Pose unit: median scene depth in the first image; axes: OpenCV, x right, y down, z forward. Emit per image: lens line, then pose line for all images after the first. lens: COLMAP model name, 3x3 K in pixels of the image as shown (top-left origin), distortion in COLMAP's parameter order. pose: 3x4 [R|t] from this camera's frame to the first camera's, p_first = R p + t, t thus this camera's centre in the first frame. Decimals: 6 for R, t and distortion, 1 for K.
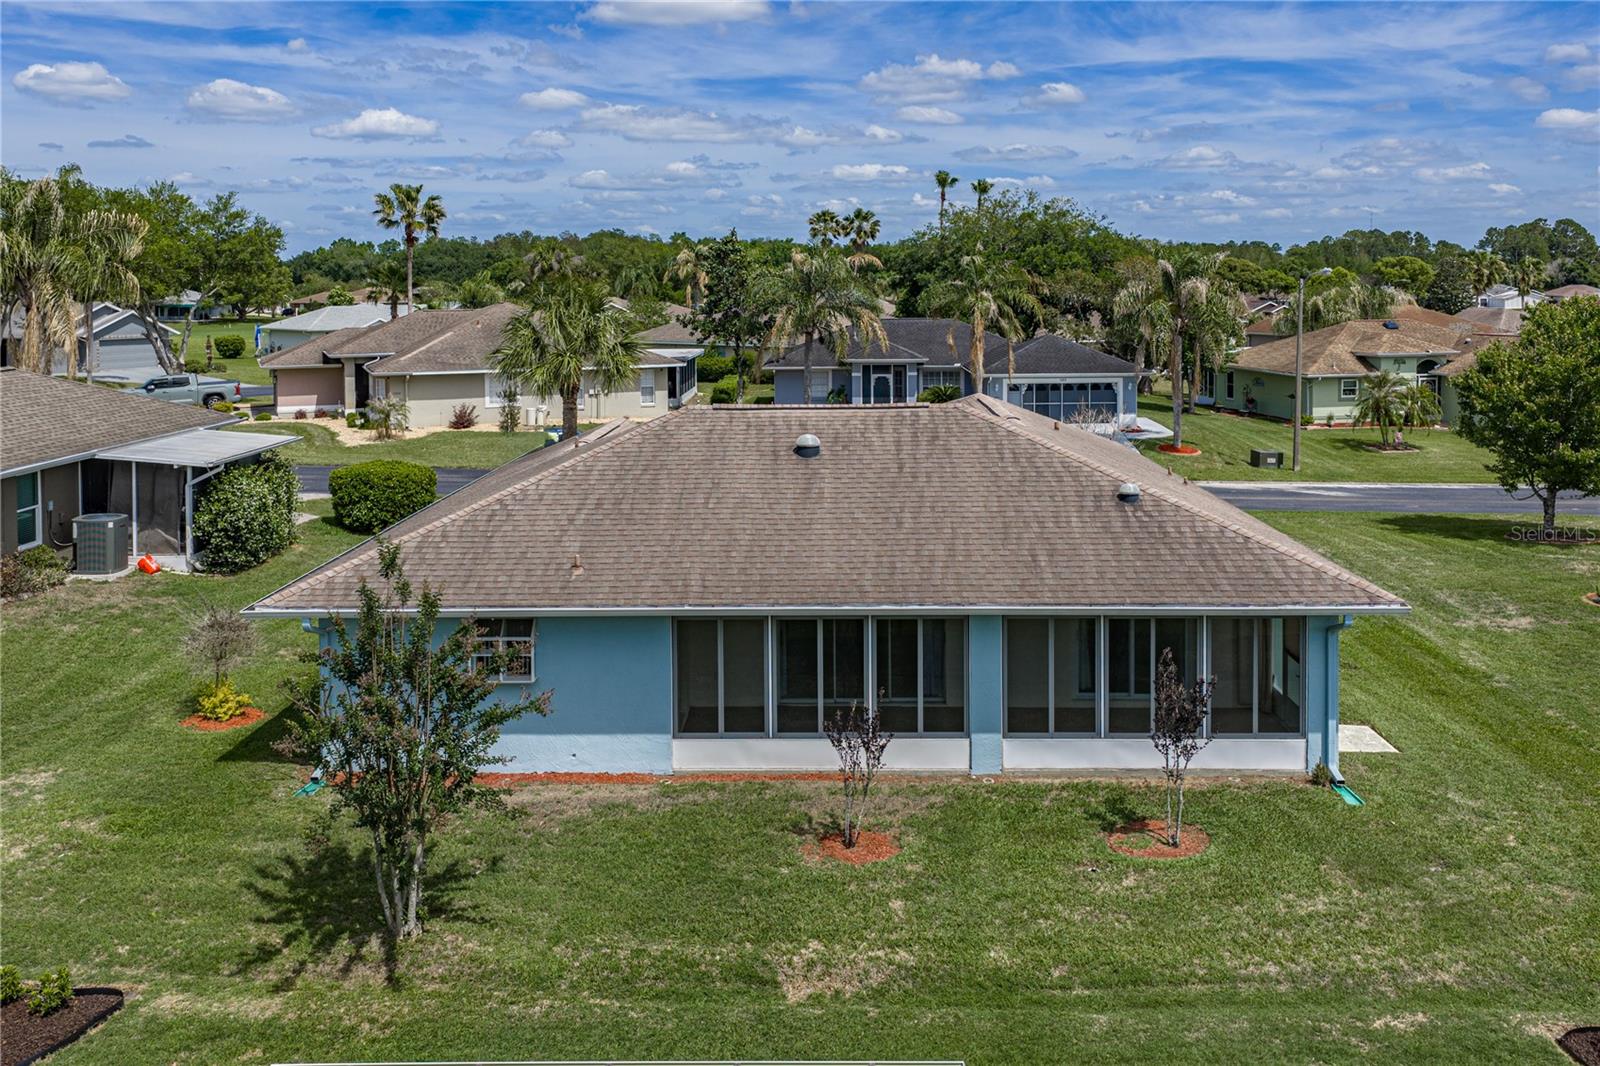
lens RADIAL K [[1345.9, 0, 800.0], [0, 1345.9, 533.0], [0, 0, 1]] dist [0.024293, -0.021599]
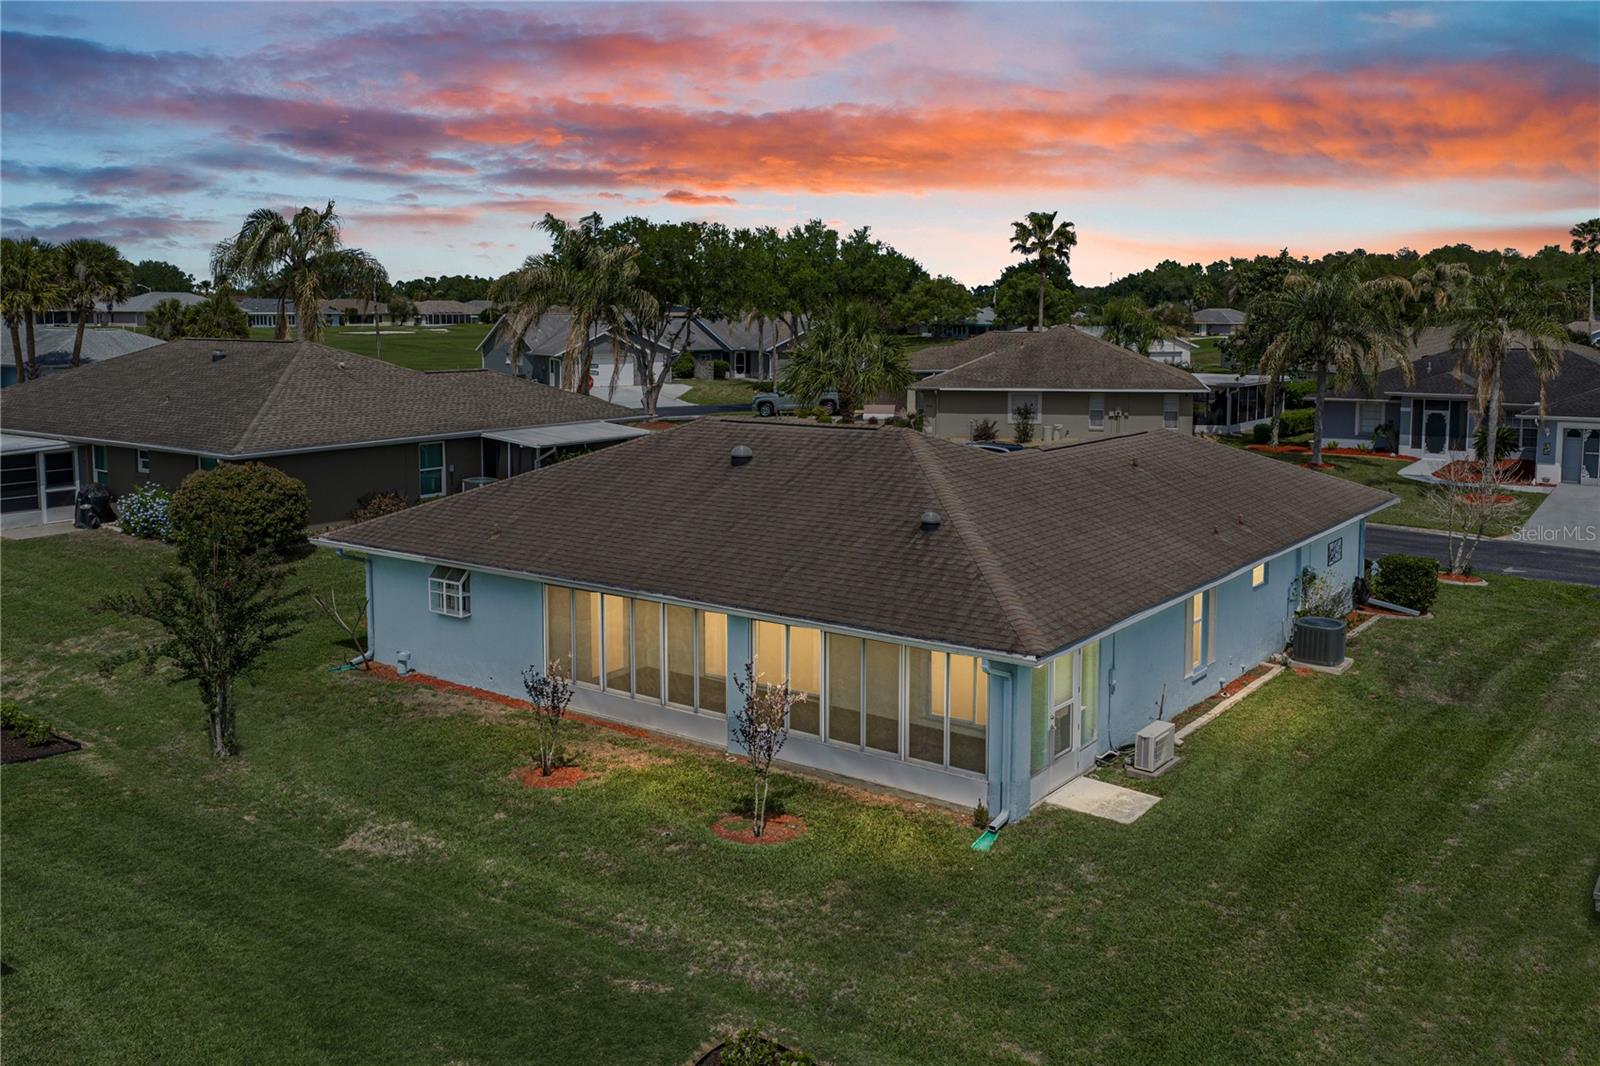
lens RADIAL K [[1335.9, 0, 804.9], [0, 1335.9, 581.1], [0, 0, 1]] dist [0.025454, 0.006140]
pose [[0.817312, 0.121928, -0.563147, 0.244534], [-0.110034, 0.992396, 0.055169, -0.009639], [0.565591, 0.016875, 0.824513, 0.035246]]
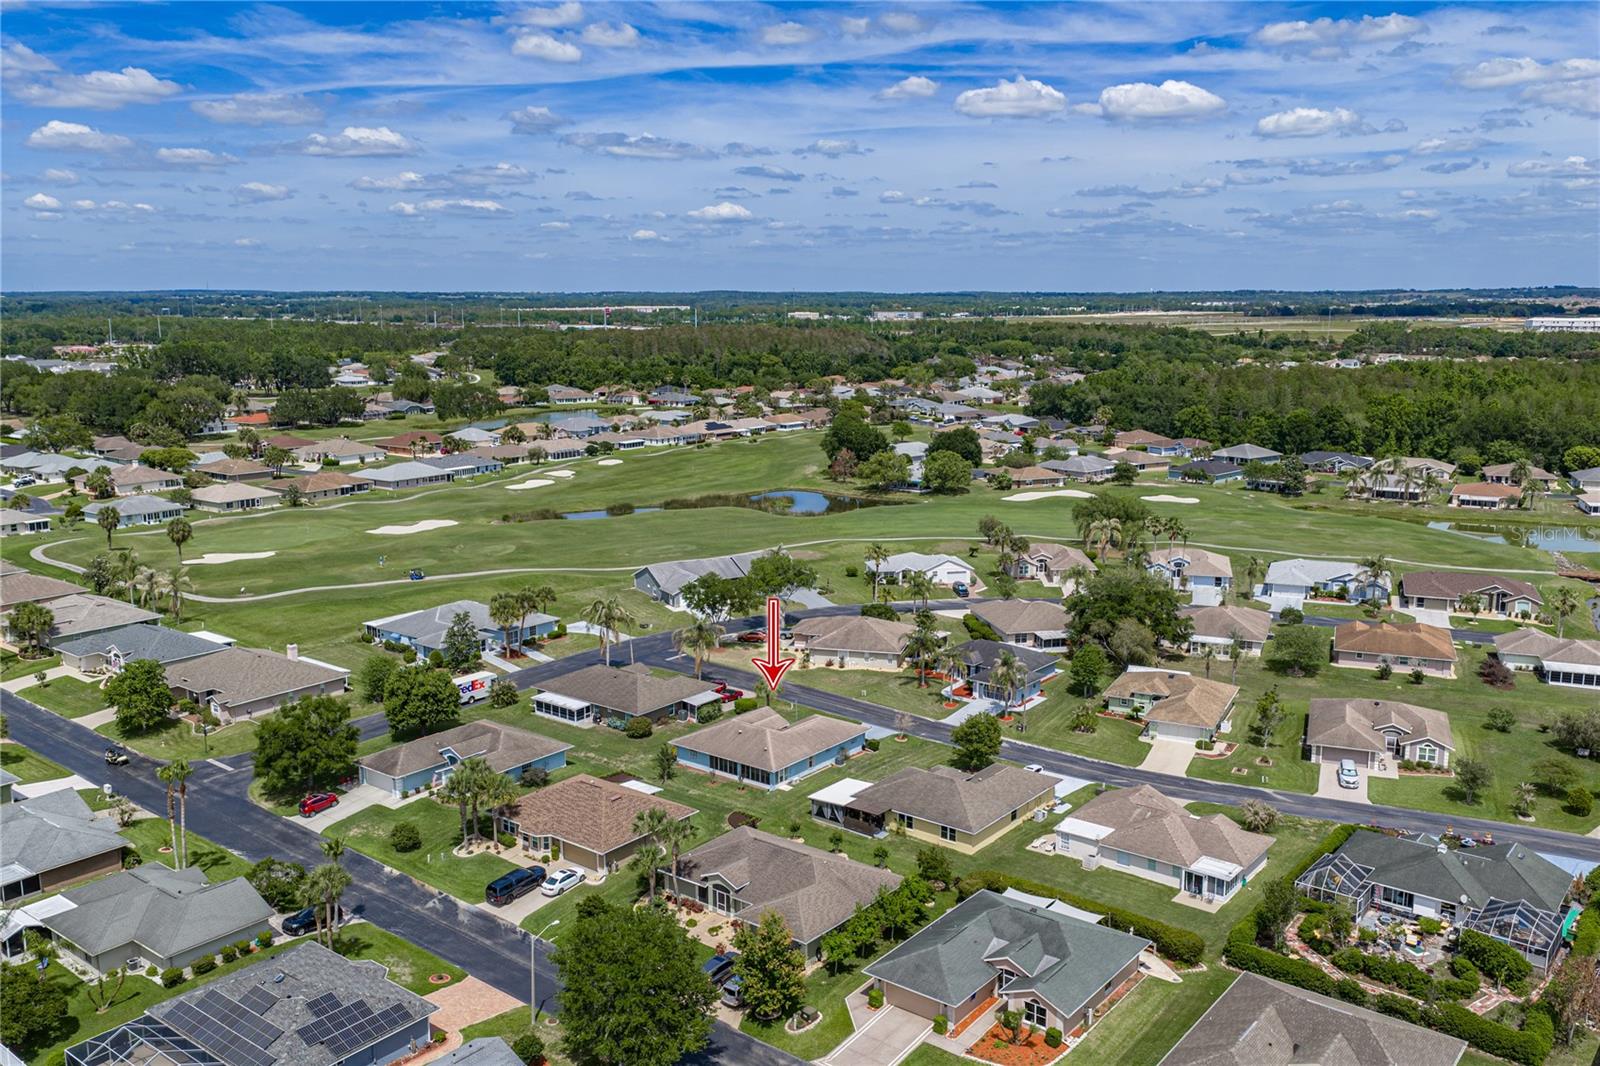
lens RADIAL K [[1345.9, 0, 800.0], [0, 1345.9, 533.0], [0, 0, 1]] dist [0.024293, -0.021599]
pose [[0.799100, 0.110581, -0.590941, 1.508439], [-0.110592, 0.993203, 0.036307, -0.486752], [0.590939, 0.036340, 0.805897, -1.588150]]
